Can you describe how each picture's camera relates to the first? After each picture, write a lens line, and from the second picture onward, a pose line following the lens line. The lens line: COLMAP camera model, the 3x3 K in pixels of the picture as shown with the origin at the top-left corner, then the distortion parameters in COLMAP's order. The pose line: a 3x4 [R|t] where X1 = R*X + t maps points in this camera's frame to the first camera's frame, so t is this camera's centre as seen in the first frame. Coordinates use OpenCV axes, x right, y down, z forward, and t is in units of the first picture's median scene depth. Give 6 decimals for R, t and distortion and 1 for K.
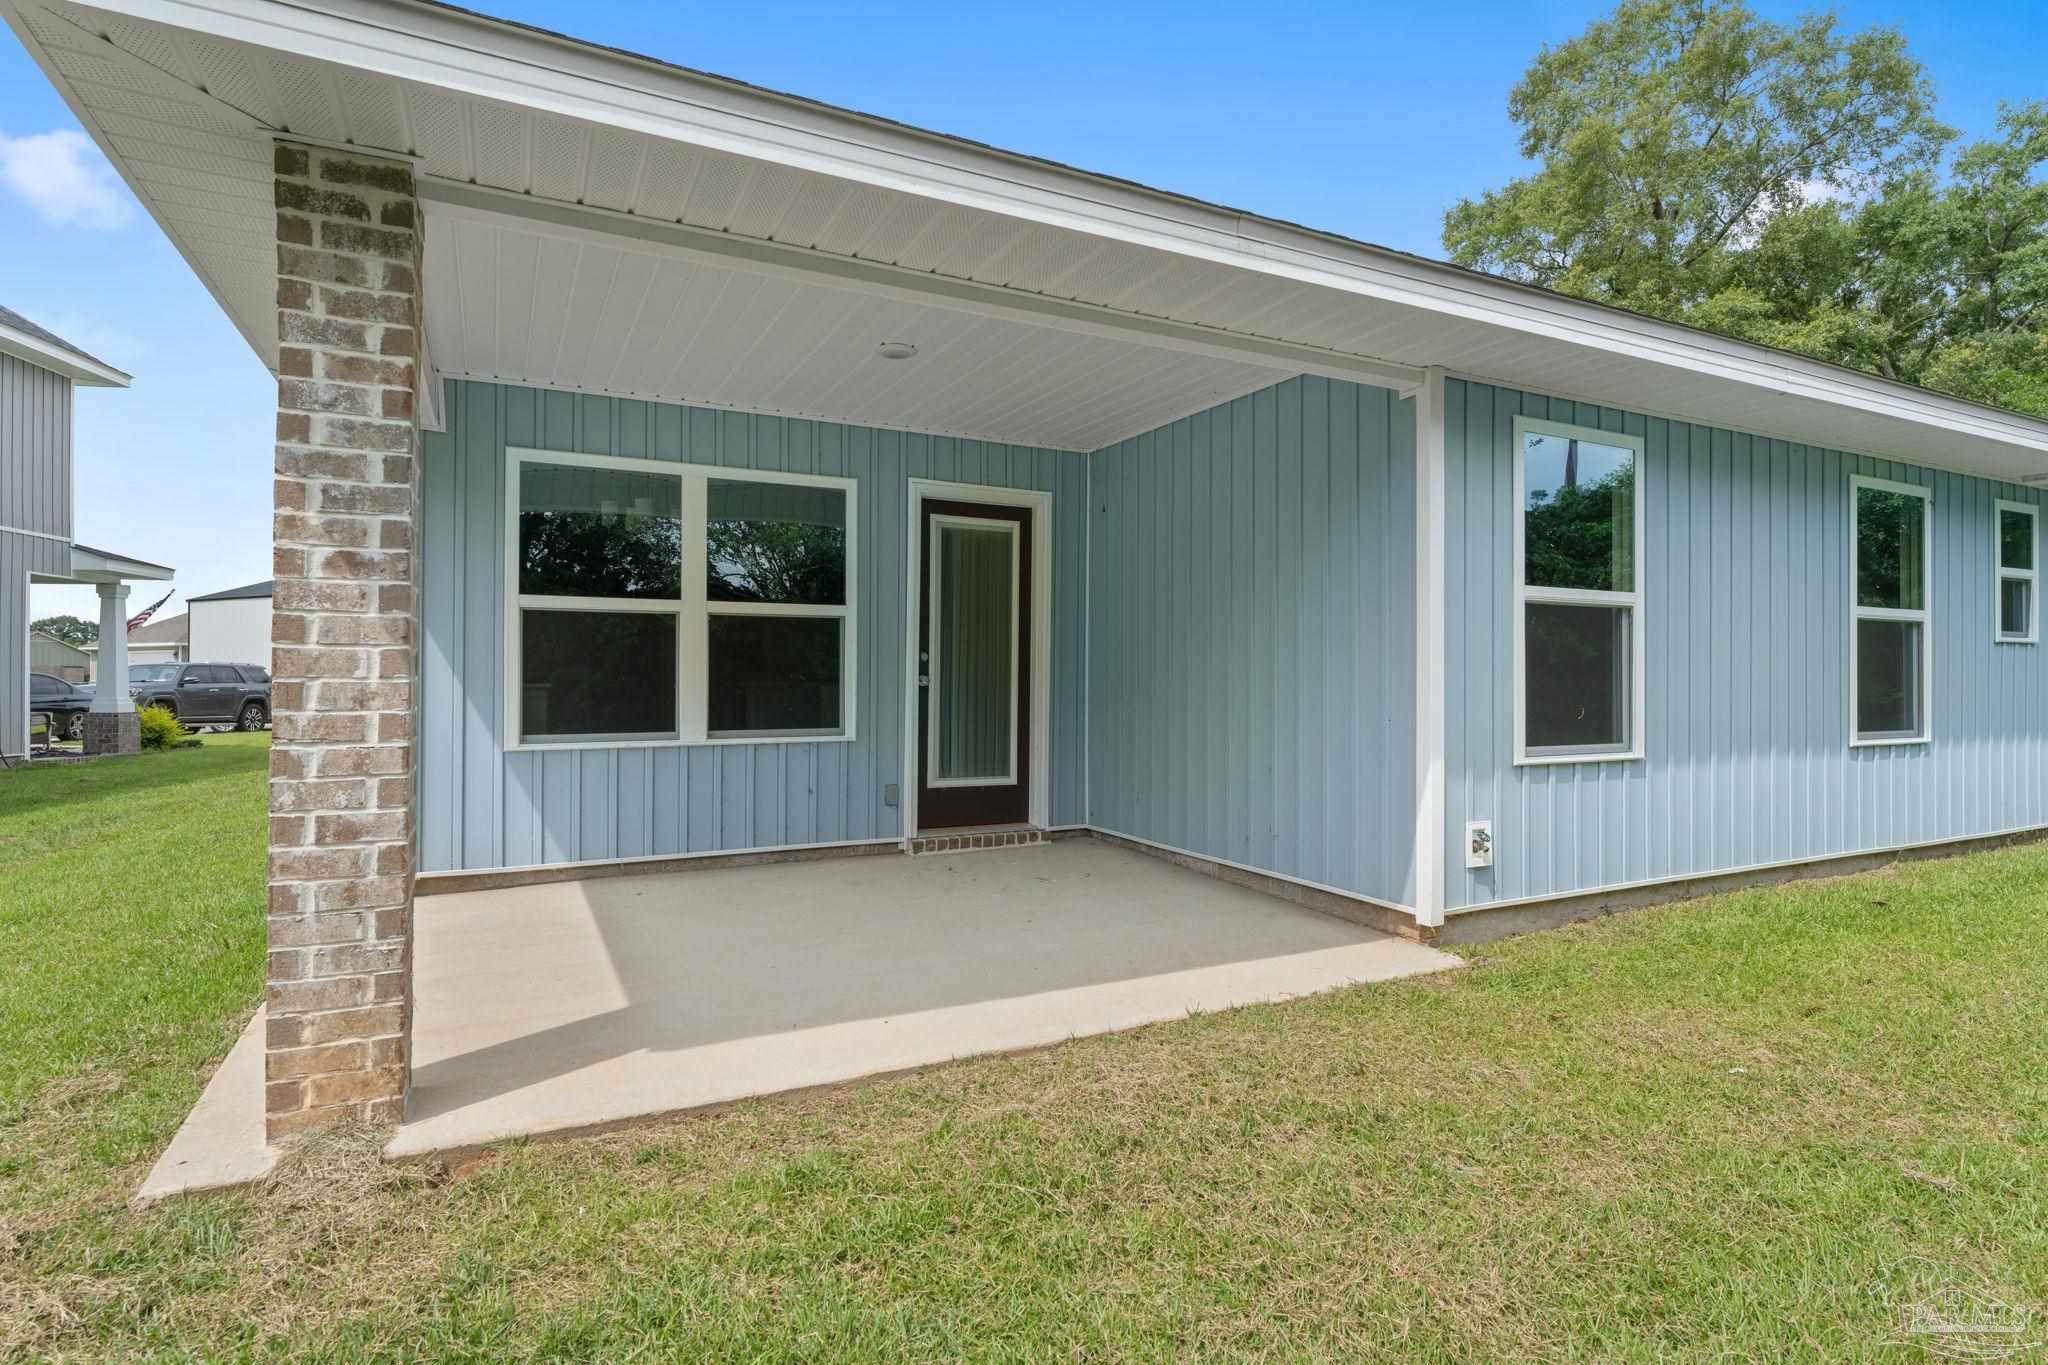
lens RADIAL K [[903.3, 0, 1020.6], [0, 903.3, 688.3], [0, 0, 1]] dist [-0.000510, -0.000783]
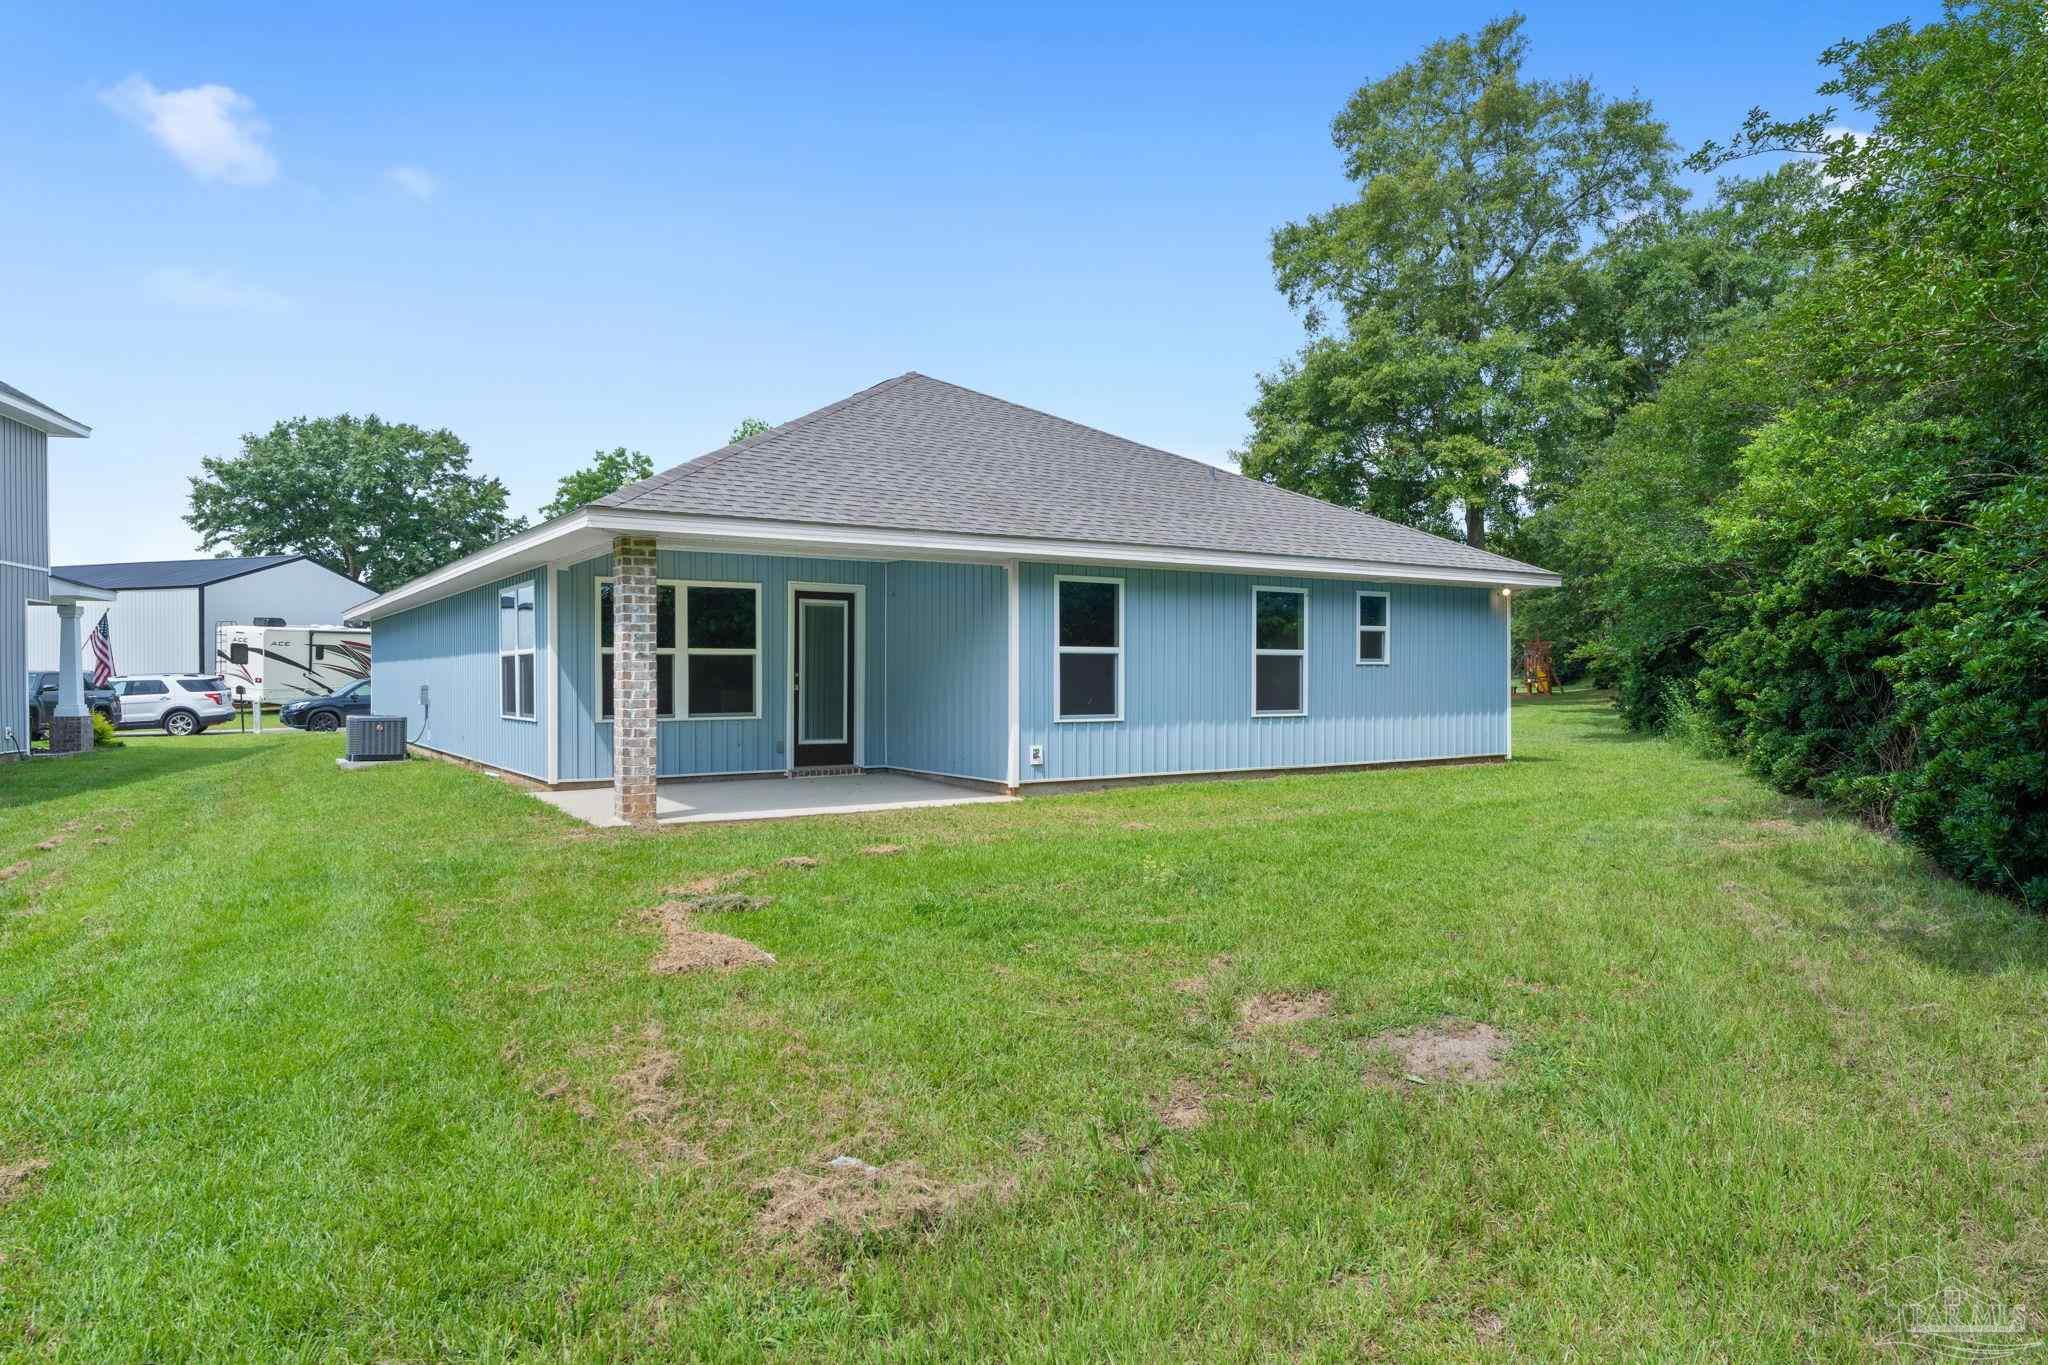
lens RADIAL K [[1099.7, 0, 991.1], [0, 1099.7, 700.4], [0, 0, 1]] dist [0.001447, -0.000358]
pose [[0.994671, -0.006418, 0.102901, 0.061730], [0.005509, 0.999943, 0.009114, -0.000056], [-0.102954, -0.008499, 0.994650, -1.349419]]
